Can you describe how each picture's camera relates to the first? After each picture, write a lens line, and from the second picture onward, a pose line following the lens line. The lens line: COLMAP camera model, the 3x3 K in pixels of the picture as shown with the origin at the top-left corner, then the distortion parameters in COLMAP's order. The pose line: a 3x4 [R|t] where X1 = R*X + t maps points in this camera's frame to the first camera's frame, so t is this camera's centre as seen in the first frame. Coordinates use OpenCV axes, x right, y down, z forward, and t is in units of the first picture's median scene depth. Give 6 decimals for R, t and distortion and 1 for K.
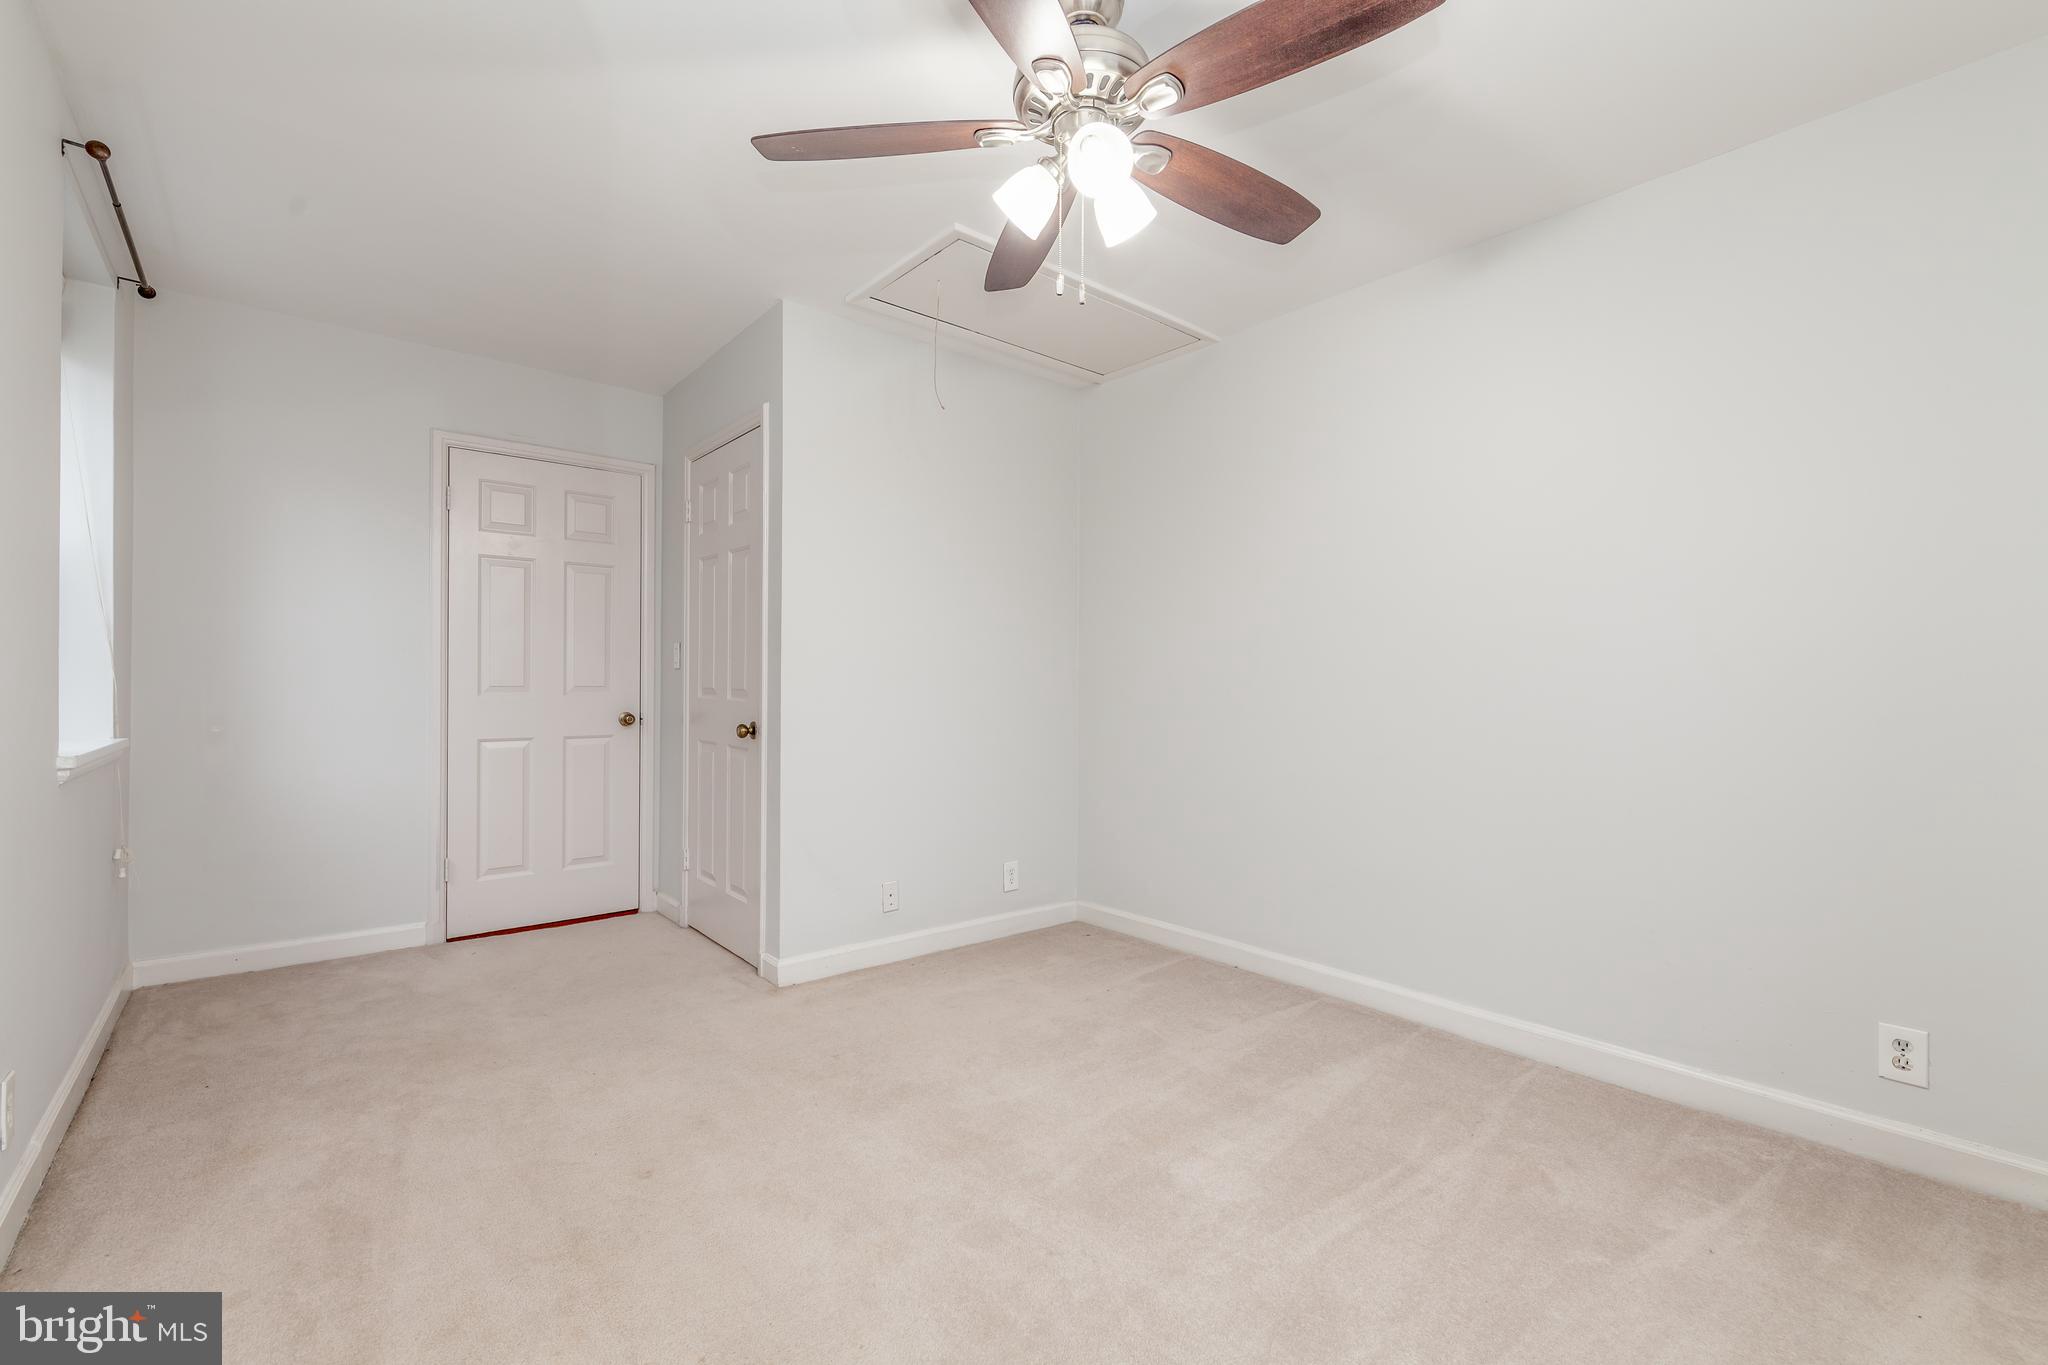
lens RADIAL K [[883.8, 0, 1014.5], [0, 883.8, 677.3], [0, 0, 1]] dist [0.000235, 0.000247]
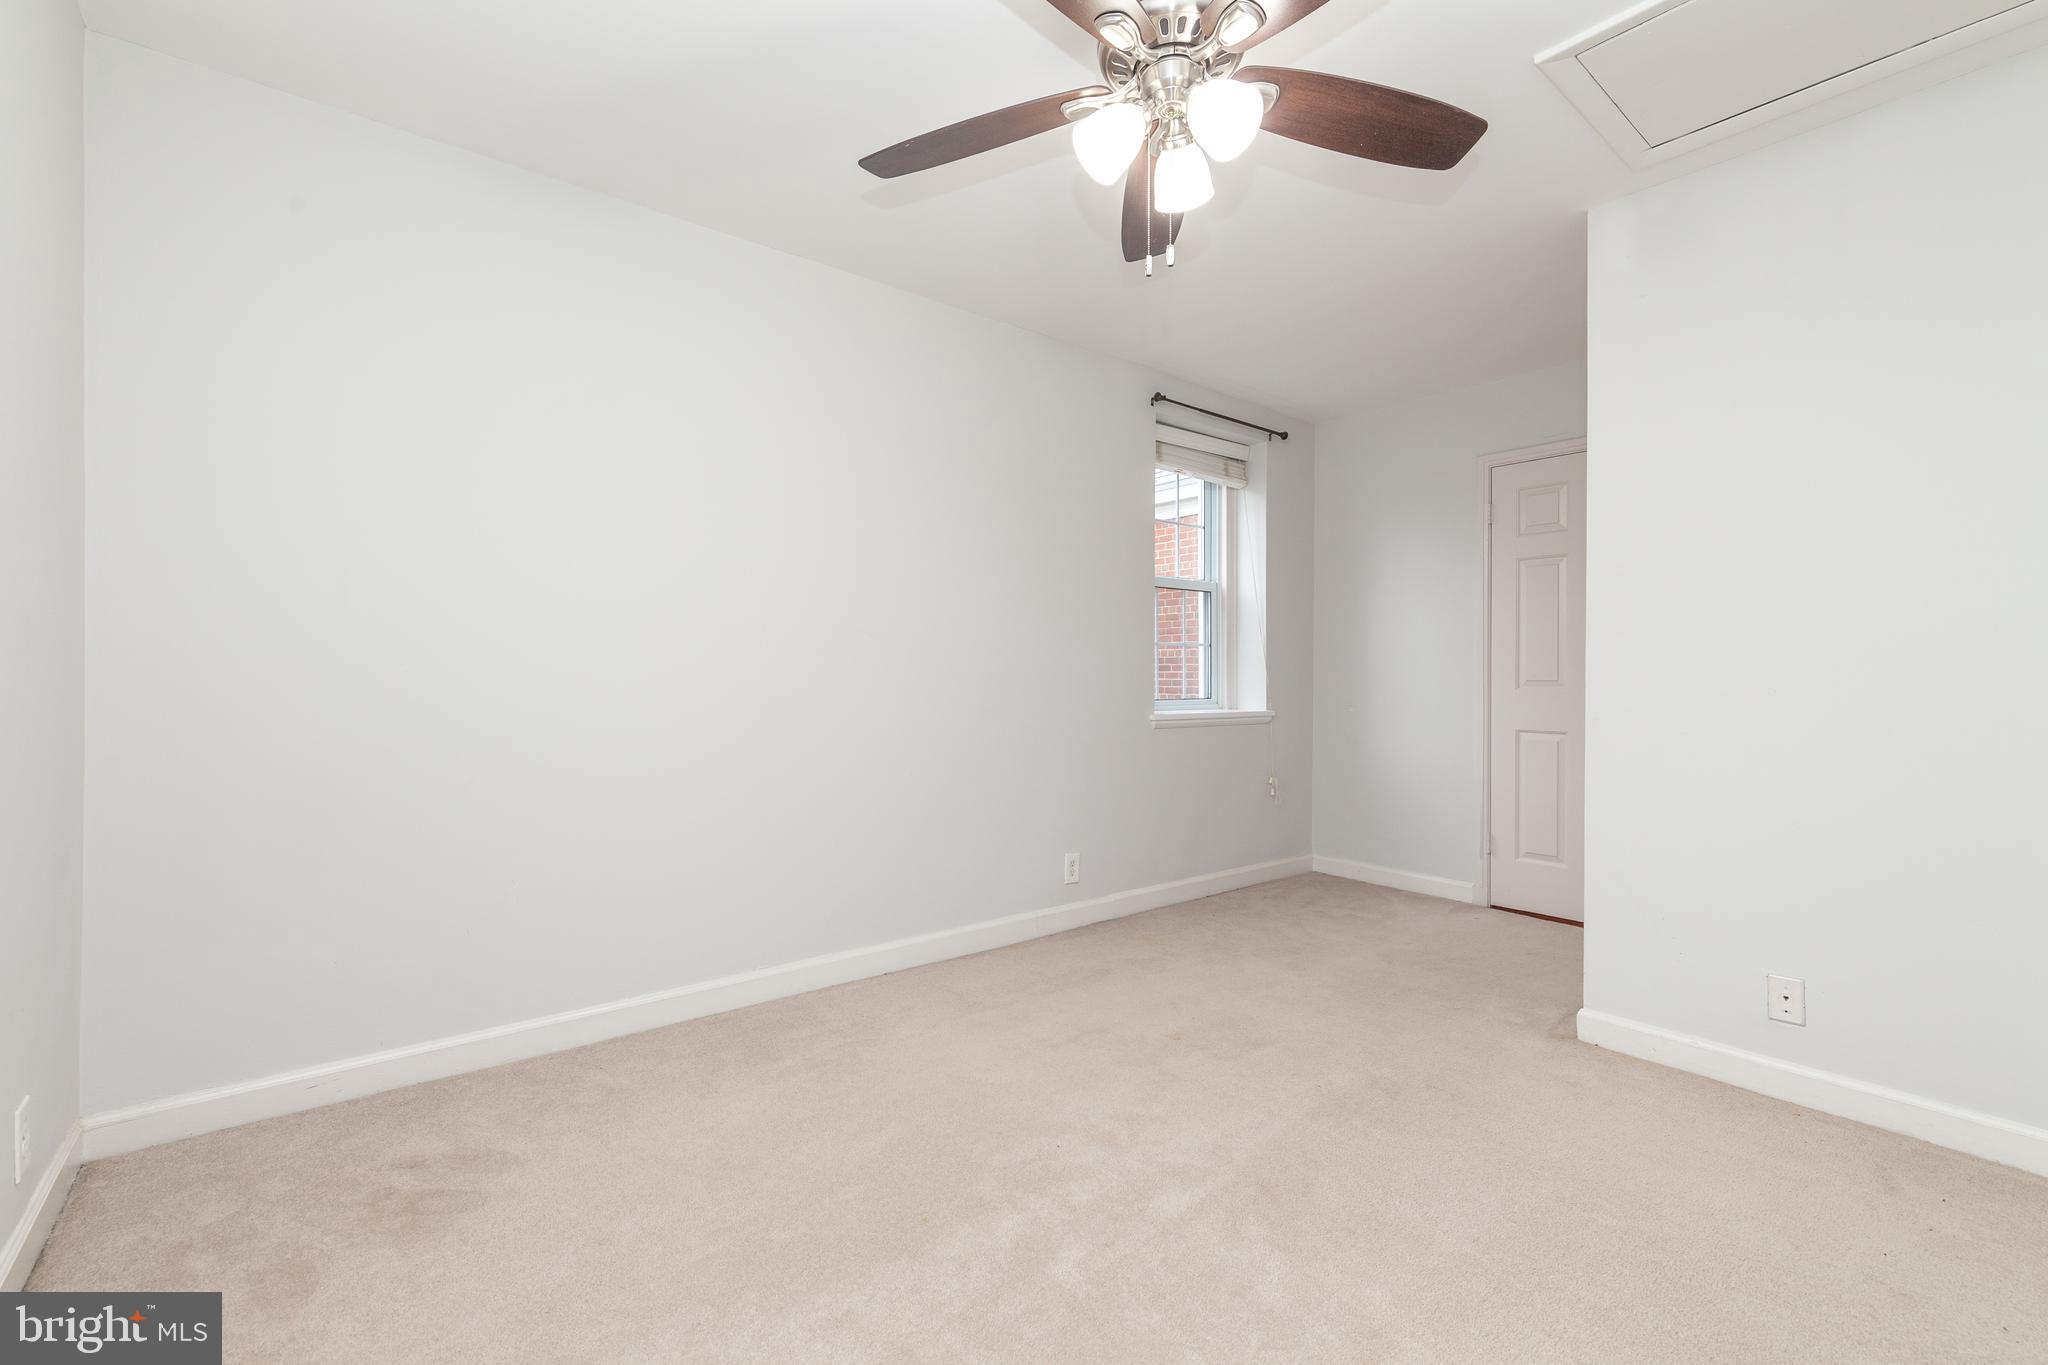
lens RADIAL K [[883.8, 0, 1014.5], [0, 883.8, 677.3], [0, 0, 1]] dist [0.000235, 0.000247]
pose [[-0.011866, -0.003719, -0.999923, 0.510321], [0.001882, 0.999991, -0.003741, 0.009713], [0.999928, -0.001926, -0.011859, 0.422863]]
